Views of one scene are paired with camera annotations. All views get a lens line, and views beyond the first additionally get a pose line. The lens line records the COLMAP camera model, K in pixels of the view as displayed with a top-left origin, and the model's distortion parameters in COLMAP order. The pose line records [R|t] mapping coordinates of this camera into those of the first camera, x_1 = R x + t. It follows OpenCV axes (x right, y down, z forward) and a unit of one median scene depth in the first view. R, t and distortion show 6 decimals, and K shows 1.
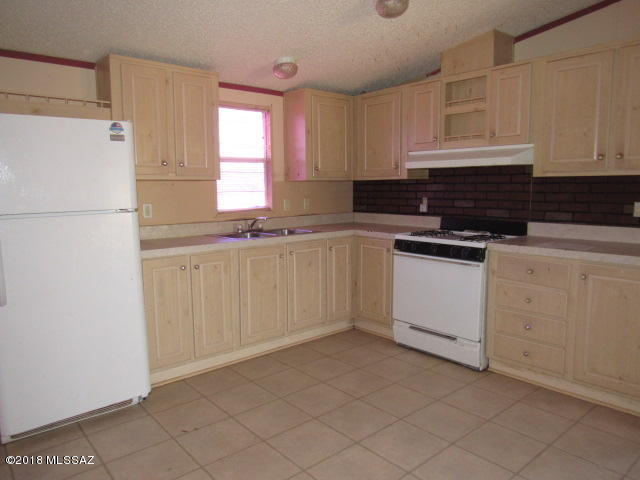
lens RADIAL K [[455.8, 0, 321.3], [0, 455.8, 240.1], [0, 0, 1]] dist [-0.023558, -0.011654]
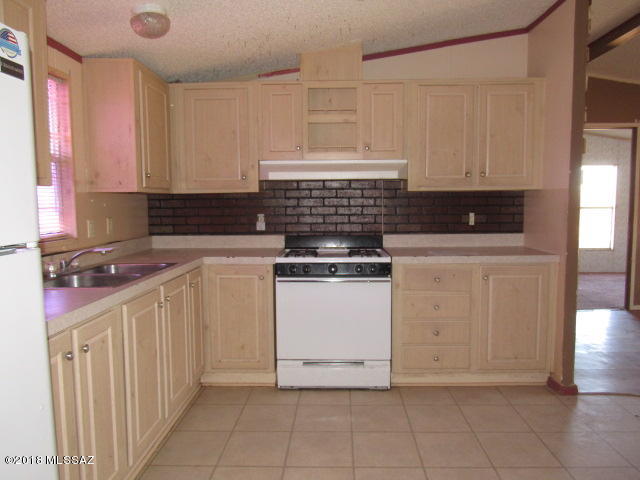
lens RADIAL K [[455.8, 0, 322.3], [0, 455.8, 241.8], [0, 0, 1]] dist [-0.023558, -0.011654]
pose [[0.677323, -0.059257, 0.733295, -0.398549], [0.089244, 0.996008, -0.001945, -0.033201], [-0.730253, 0.066759, 0.679907, 0.380328]]
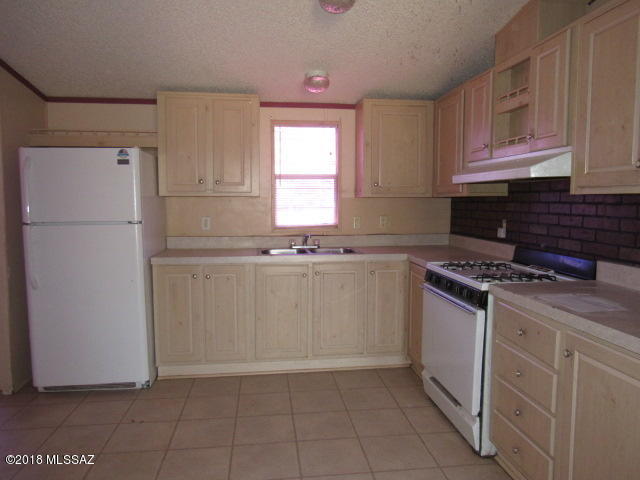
lens RADIAL K [[455.8, 0, 322.5], [0, 455.8, 240.2], [0, 0, 1]] dist [-0.023558, -0.011654]
pose [[0.836670, 0.057333, -0.544698, 0.464900], [-0.073391, 0.997273, -0.007760, -0.034128], [0.542768, 0.046469, 0.838596, 0.203781]]
